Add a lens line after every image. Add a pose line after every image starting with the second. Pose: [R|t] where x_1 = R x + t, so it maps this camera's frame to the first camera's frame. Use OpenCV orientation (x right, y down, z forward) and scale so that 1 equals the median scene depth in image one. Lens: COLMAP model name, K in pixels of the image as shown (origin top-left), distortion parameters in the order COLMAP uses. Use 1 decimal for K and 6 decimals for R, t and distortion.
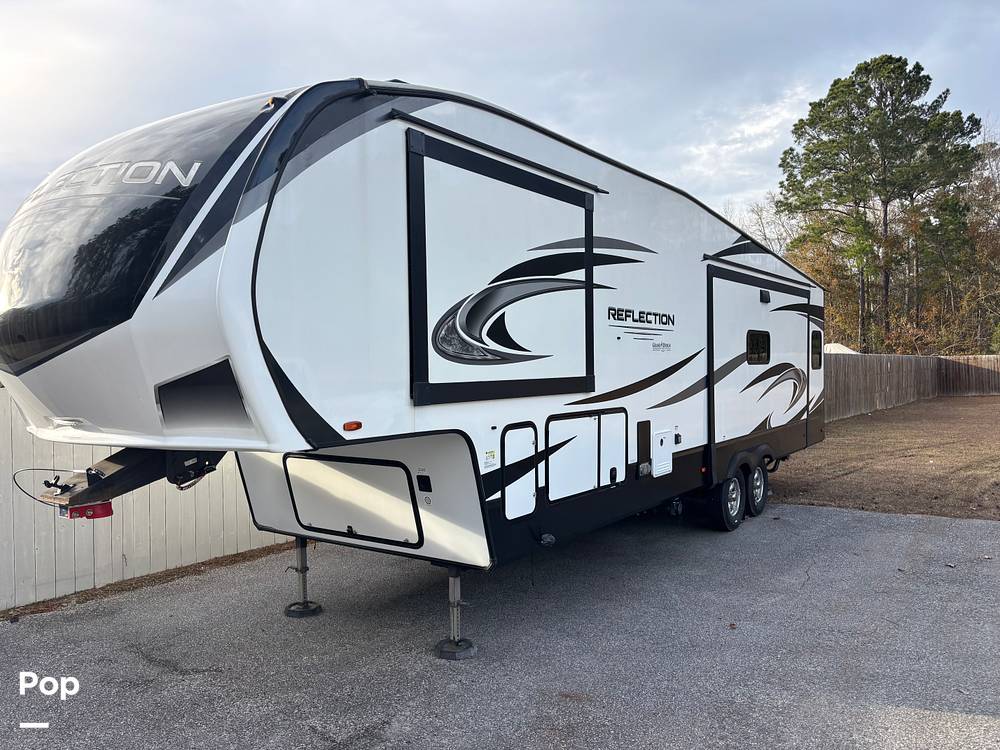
lens RADIAL K [[766.7, 0, 500.5], [0, 766.7, 375.4], [0, 0, 1]] dist [0.029459, -0.005111]
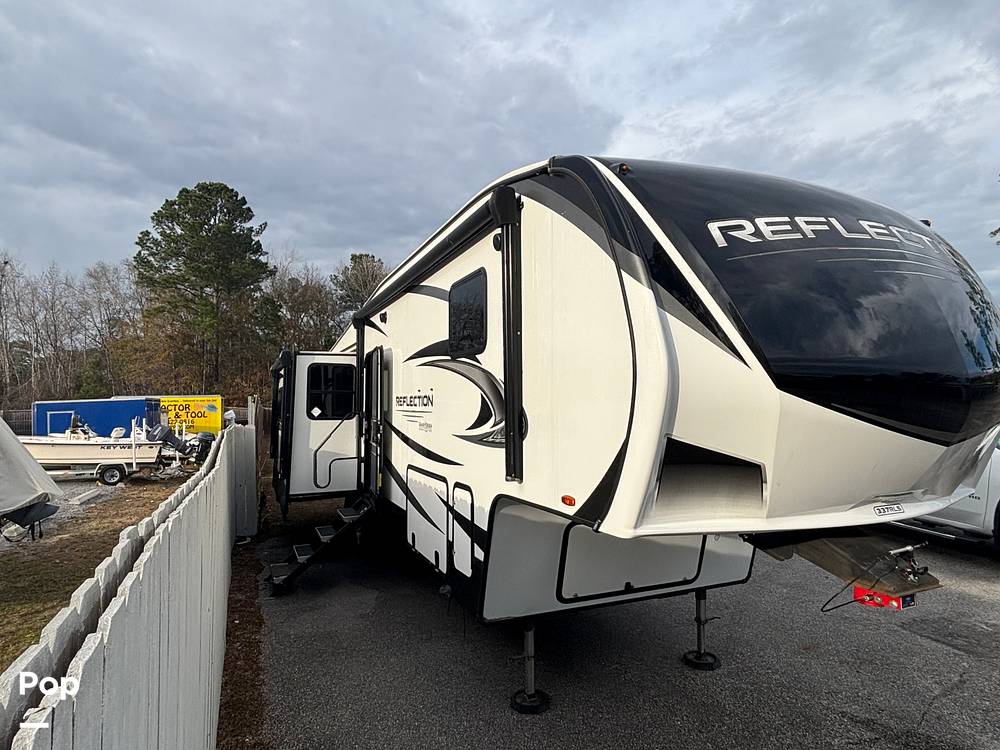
lens RADIAL K [[586.6, 0, 514.8], [0, 586.6, 363.5], [0, 0, 1]] dist [0.000236, 0.001340]
pose [[0.494363, 0.073578, 0.866136, -0.902131], [0.013334, 0.995652, -0.092191, -0.022705], [-0.869153, 0.057125, 0.491233, 0.679648]]
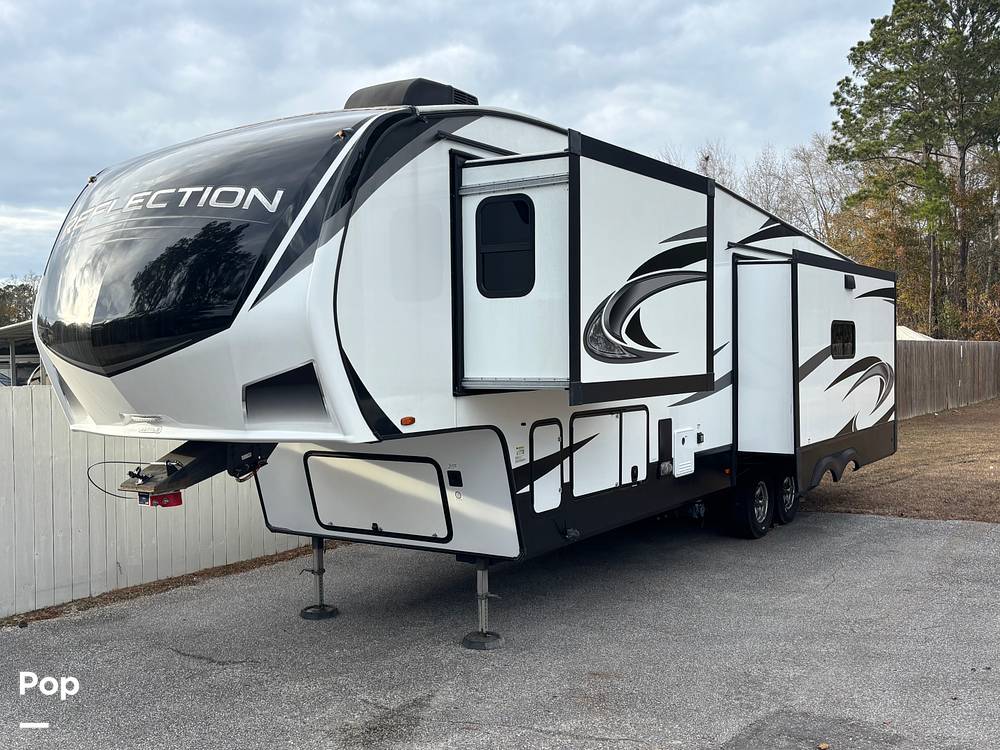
lens RADIAL K [[1013.0, 0, 508.6], [0, 1013.0, 375.2], [0, 0, 1]] dist [0.109231, -0.172068]
pose [[0.999326, -0.001503, 0.036684, -0.065207], [0.001156, 0.999954, 0.009482, -0.009460], [-0.036697, -0.009433, 0.999282, -0.309751]]
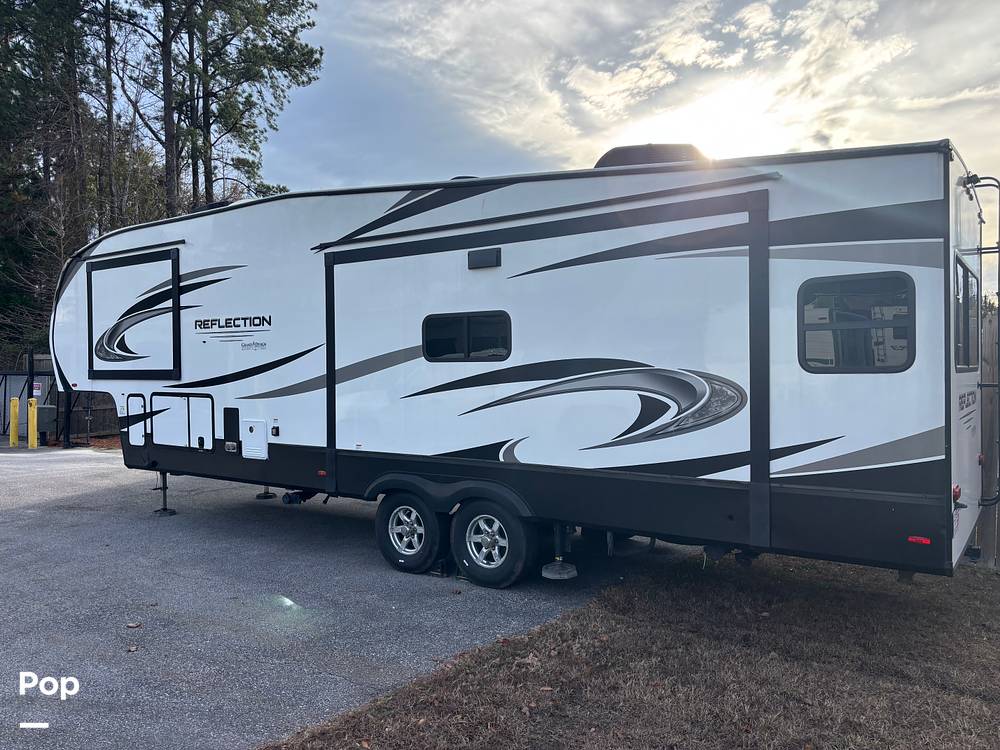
lens RADIAL K [[766.7, 0, 500.5], [0, 766.7, 375.4], [0, 0, 1]] dist [0.029459, -0.005111]
pose [[-0.012610, 0.017179, -0.999773, 1.577425], [-0.013760, 0.999755, 0.017353, -0.021551], [0.999826, 0.013976, -0.012370, 1.616099]]
